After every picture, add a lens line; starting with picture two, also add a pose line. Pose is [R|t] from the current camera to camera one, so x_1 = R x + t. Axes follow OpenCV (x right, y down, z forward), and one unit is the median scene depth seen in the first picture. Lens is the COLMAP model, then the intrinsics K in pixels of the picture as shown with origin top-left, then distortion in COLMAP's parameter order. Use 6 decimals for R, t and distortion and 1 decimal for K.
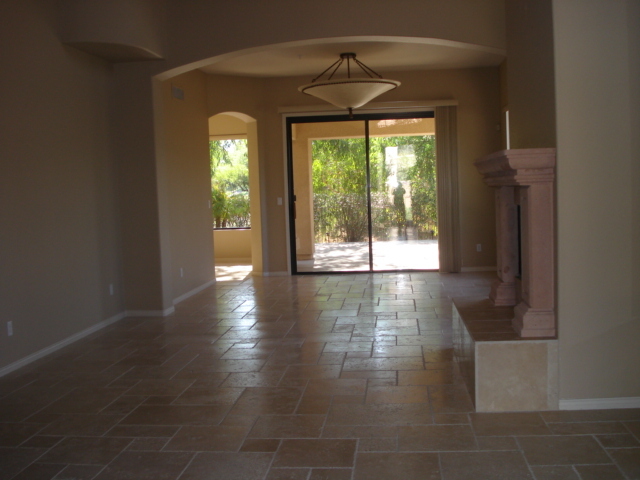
lens RADIAL K [[712.0, 0, 320.0], [0, 712.0, 240.0], [0, 0, 1]] dist [-0.065119, -0.043659]
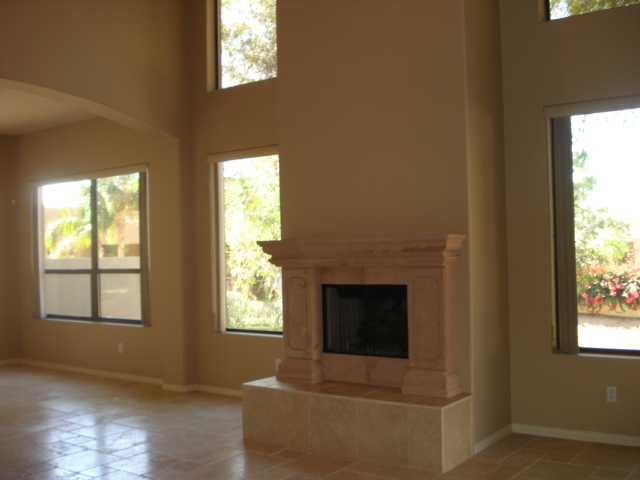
lens RADIAL K [[712.0, 0, 320.0], [0, 712.0, 240.0], [0, 0, 1]] dist [-0.065119, -0.043659]
pose [[0.506968, 0.039084, 0.861078, -0.347304], [0.064286, 0.994475, -0.082988, -0.014674], [-0.859564, 0.097428, 0.501655, 0.249520]]
